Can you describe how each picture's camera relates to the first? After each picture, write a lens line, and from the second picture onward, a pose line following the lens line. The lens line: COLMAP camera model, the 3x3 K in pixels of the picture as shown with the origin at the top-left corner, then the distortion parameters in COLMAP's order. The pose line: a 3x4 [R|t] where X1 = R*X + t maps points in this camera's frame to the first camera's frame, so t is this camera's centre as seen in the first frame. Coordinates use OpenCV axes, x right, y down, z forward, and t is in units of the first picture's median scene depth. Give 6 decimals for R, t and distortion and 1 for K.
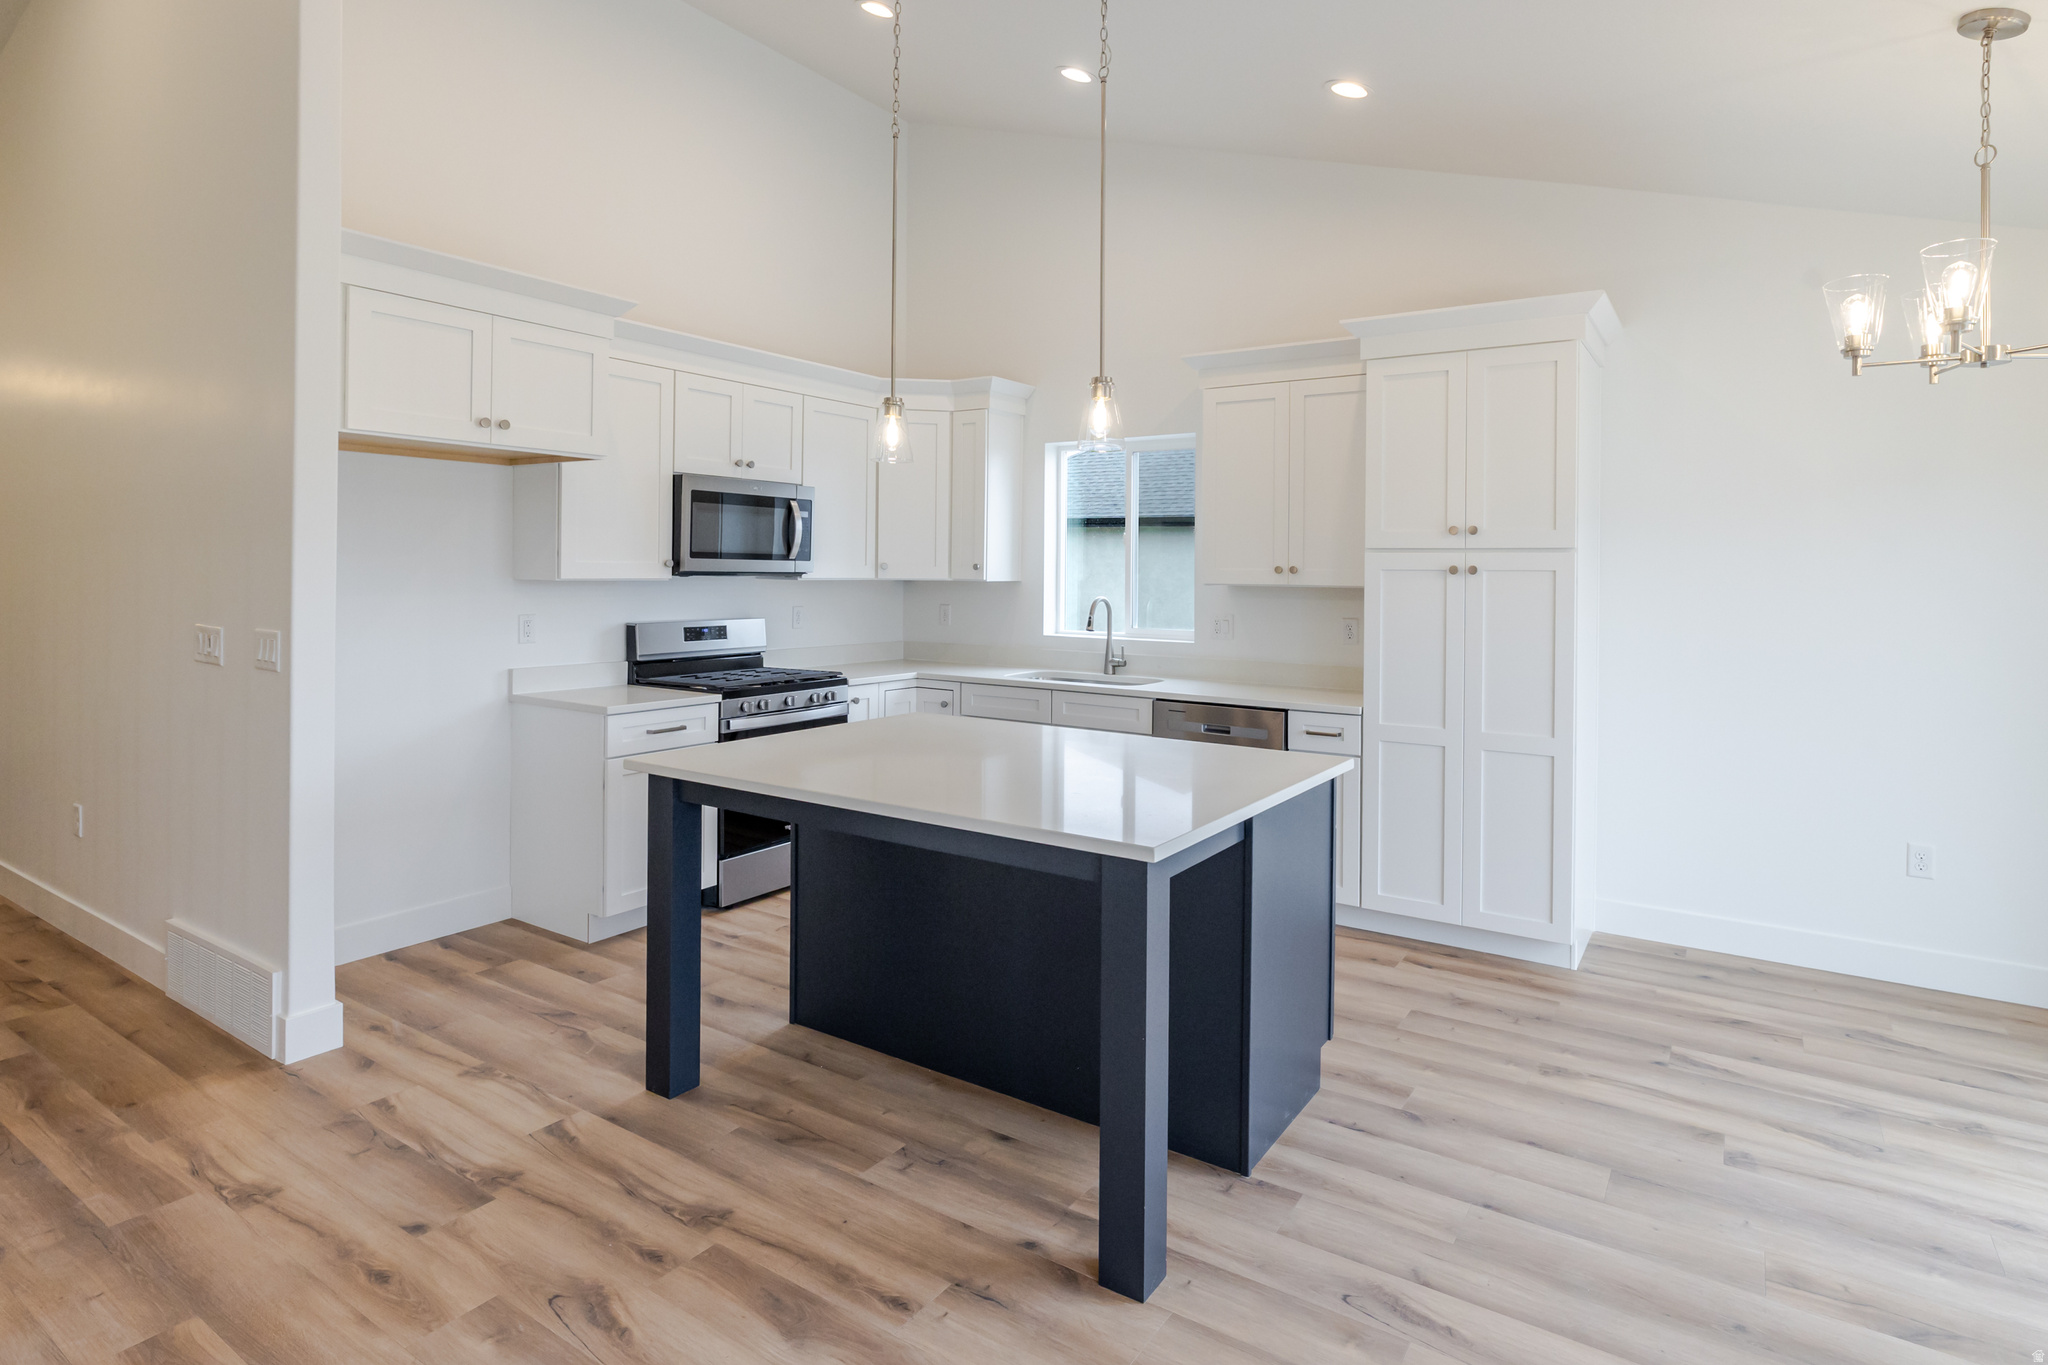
lens RADIAL K [[1084.2, 0, 1029.8], [0, 1084.2, 577.0], [0, 0, 1]] dist [-0.004747, 0.001417]
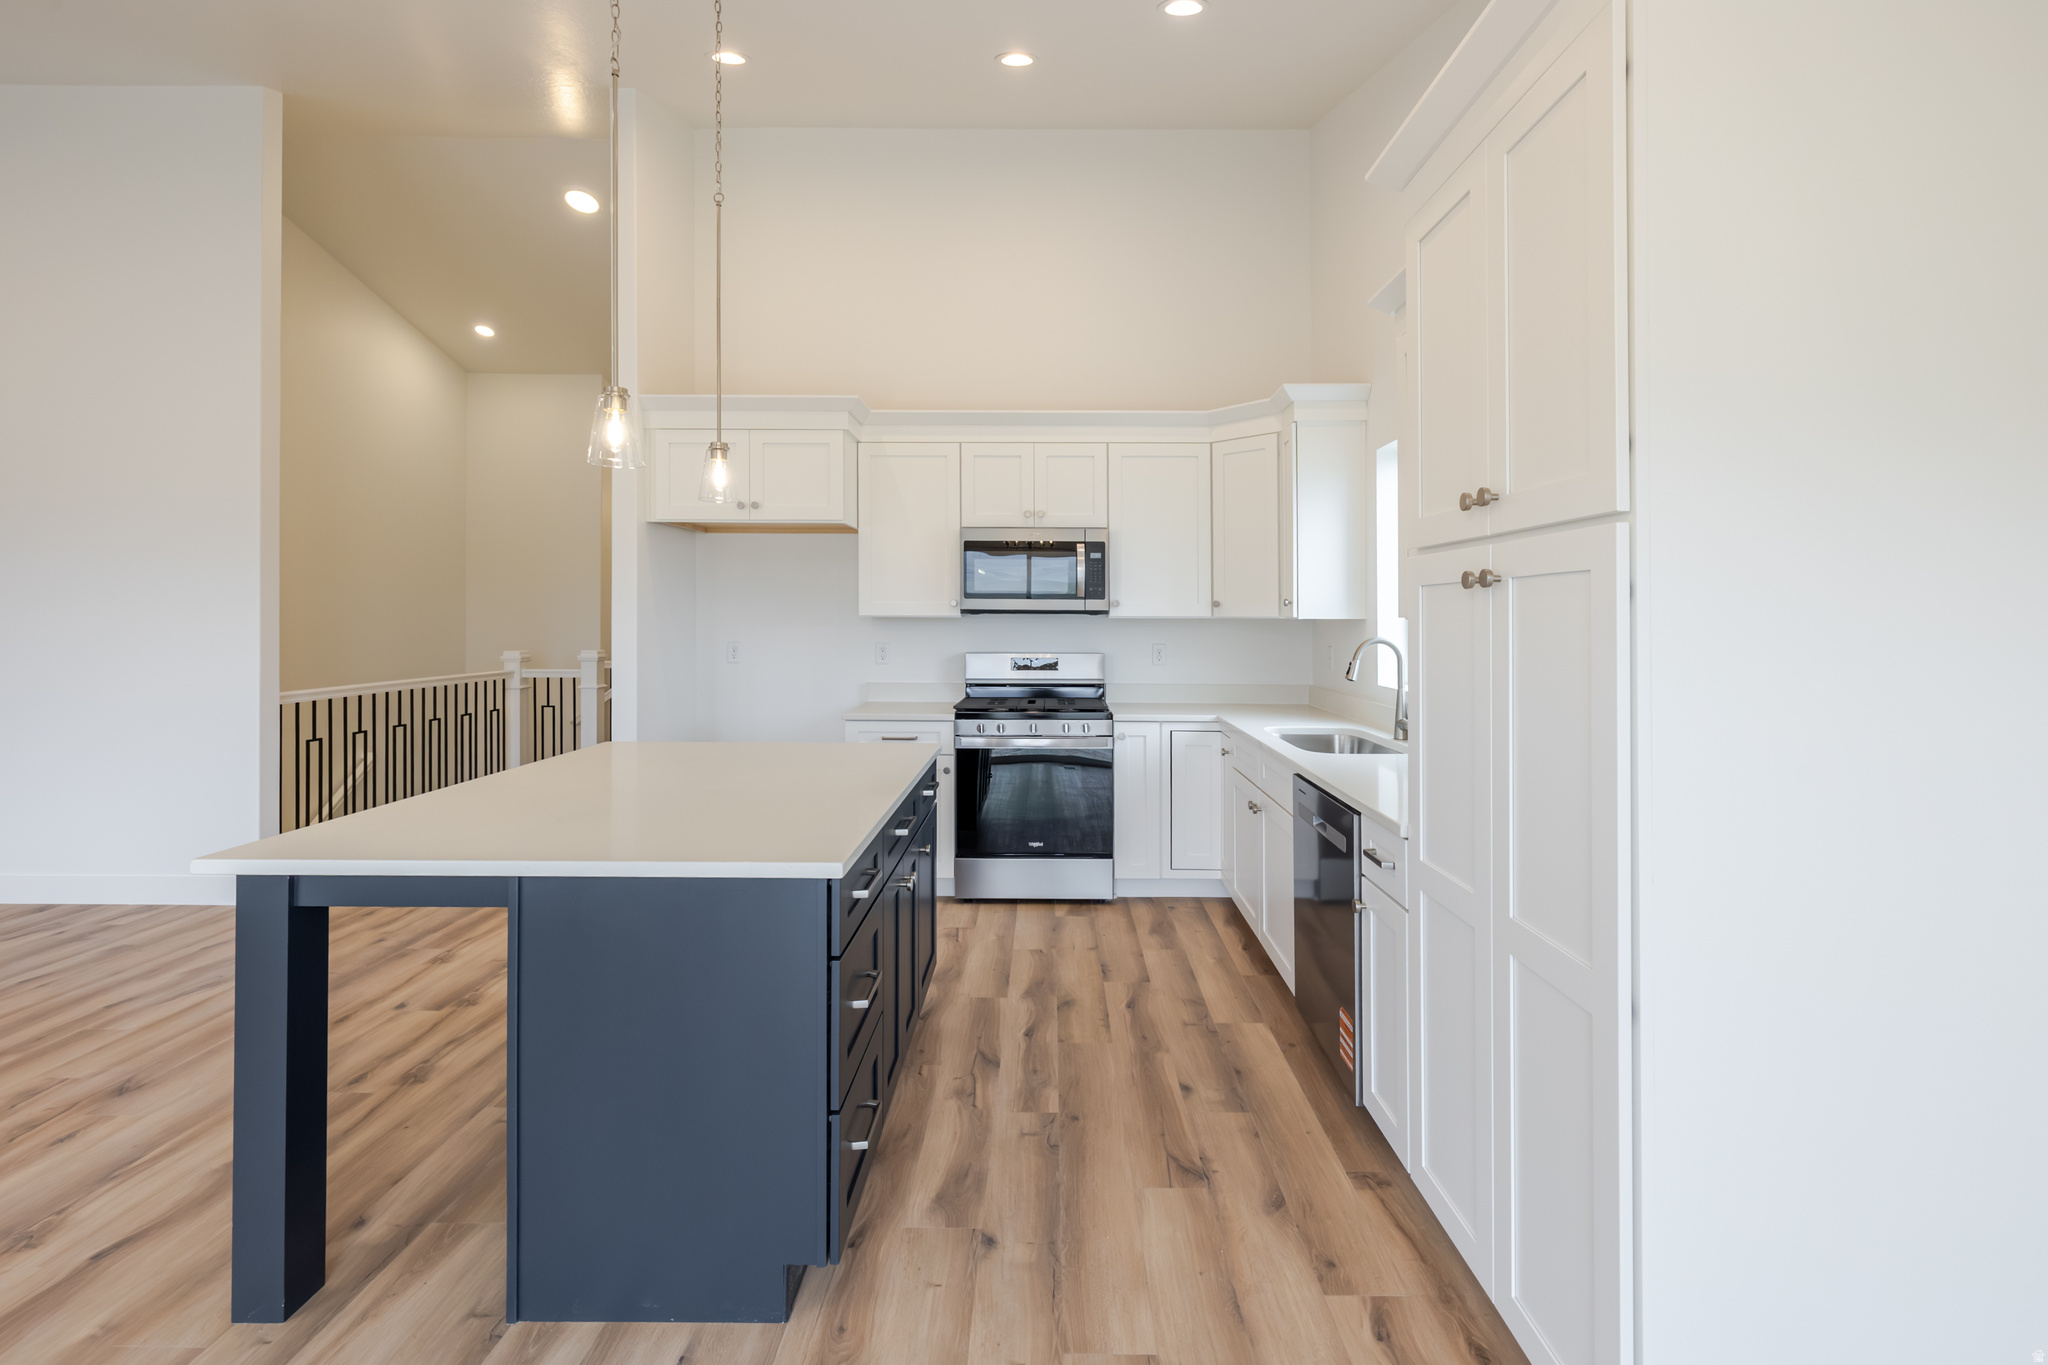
lens RADIAL K [[899.4, 0, 1044.4], [0, 899.4, 611.2], [0, 0, 1]] dist [0.002495, 0.000593]
pose [[0.550756, -0.013005, -0.834565, 0.732429], [-0.003857, 0.999828, -0.018126, 0.018761], [0.834657, 0.013202, 0.550611, 0.697251]]
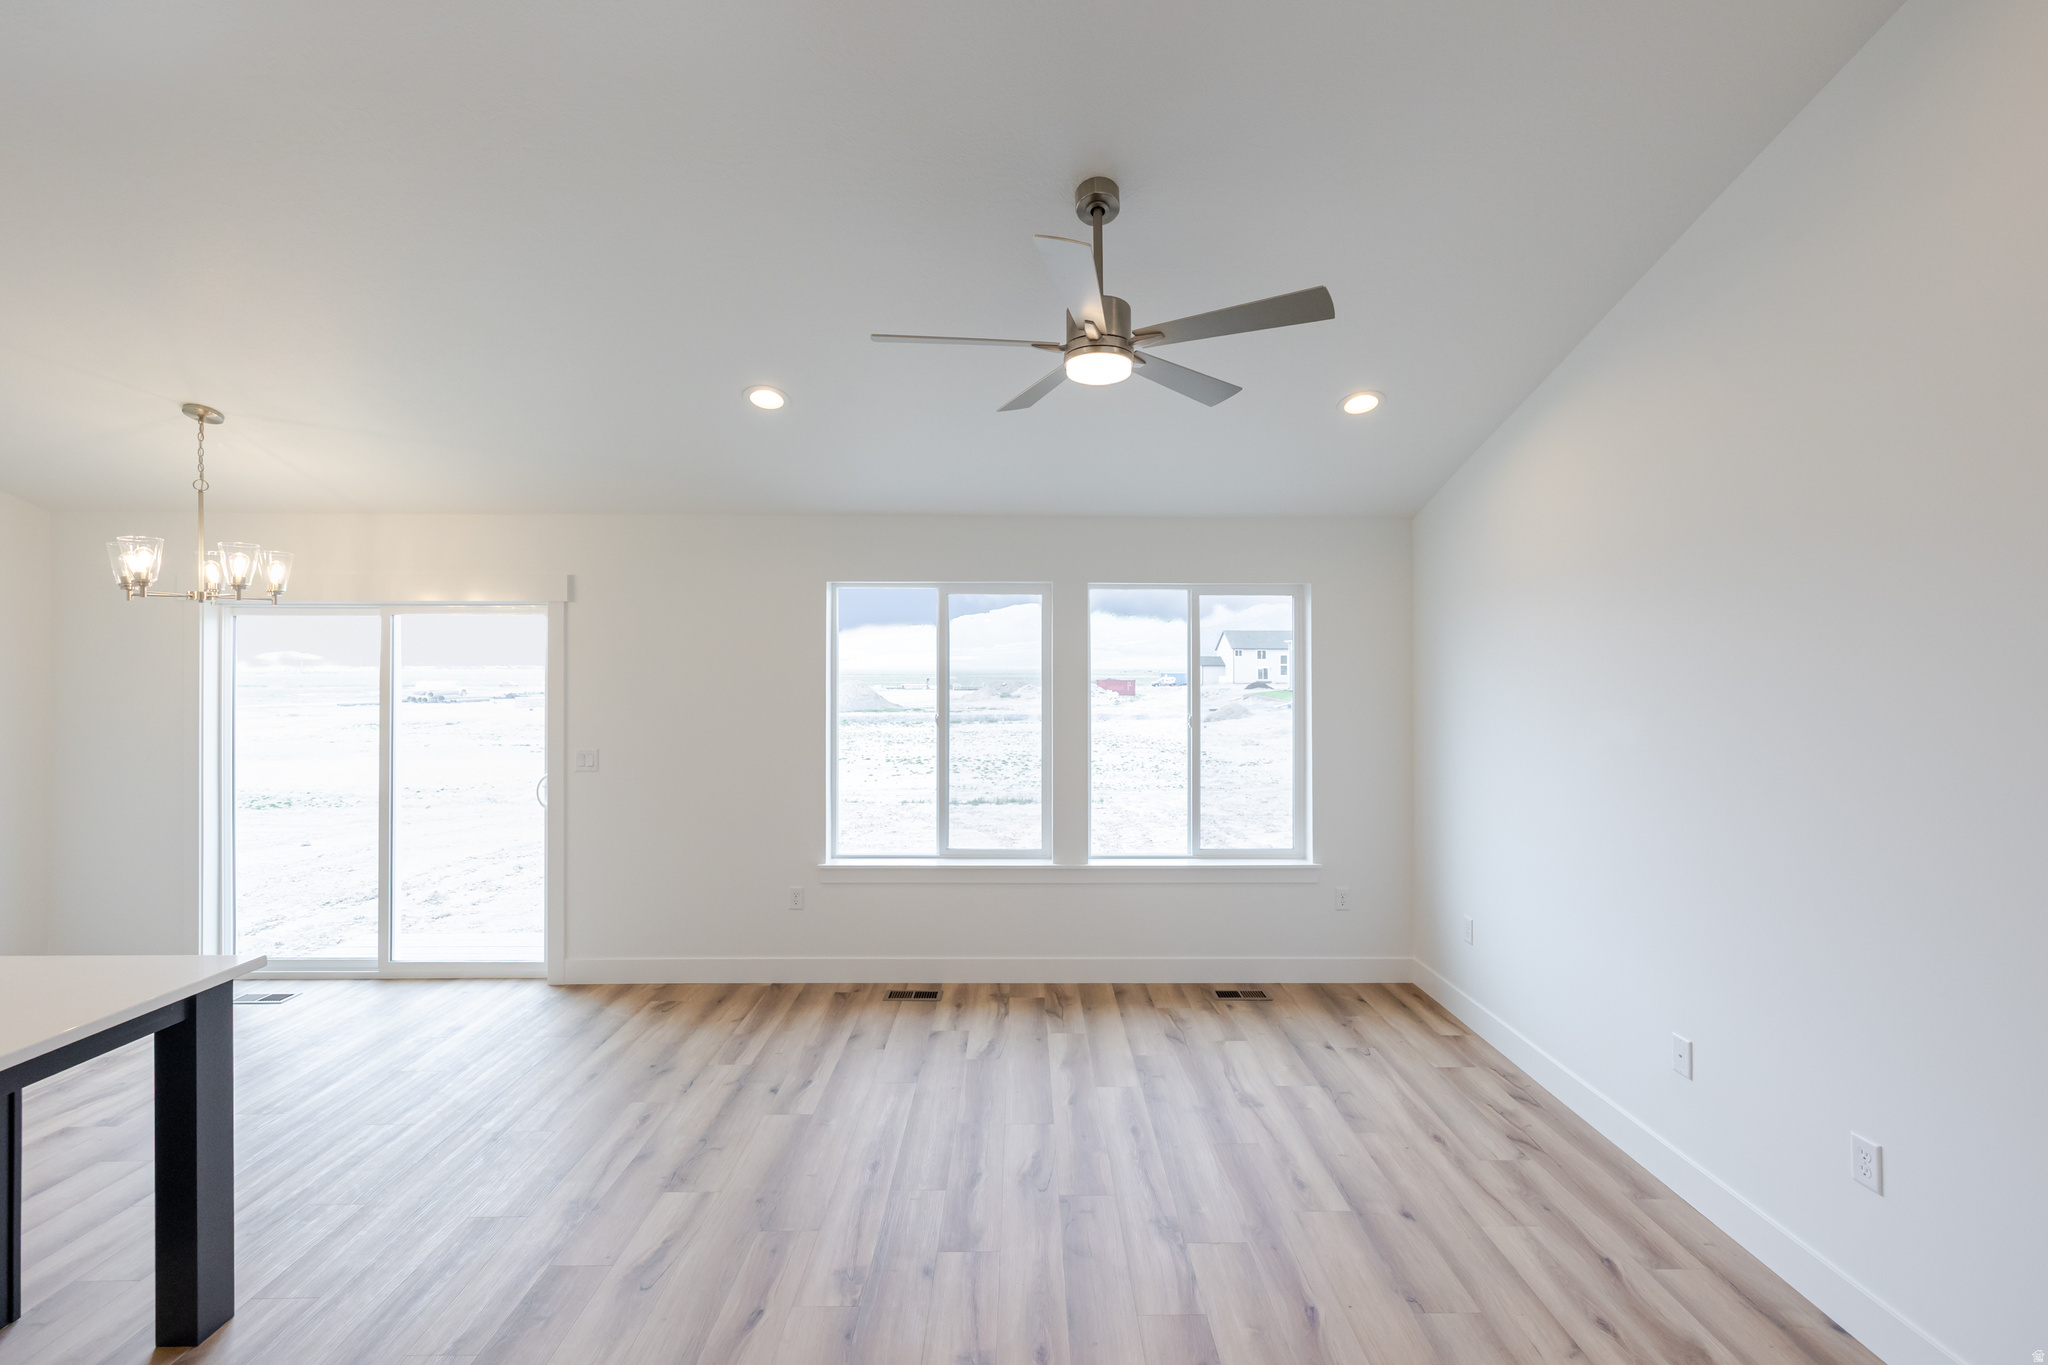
lens RADIAL K [[878.3, 0, 1021.7], [0, 878.3, 662.2], [0, 0, 1]] dist [-0.001576, -0.000172]
pose [[-0.553122, -0.007698, 0.833065, -0.766727], [-0.000573, 0.999961, 0.008860, -0.075566], [-0.833100, 0.004423, -0.553105, 0.466762]]
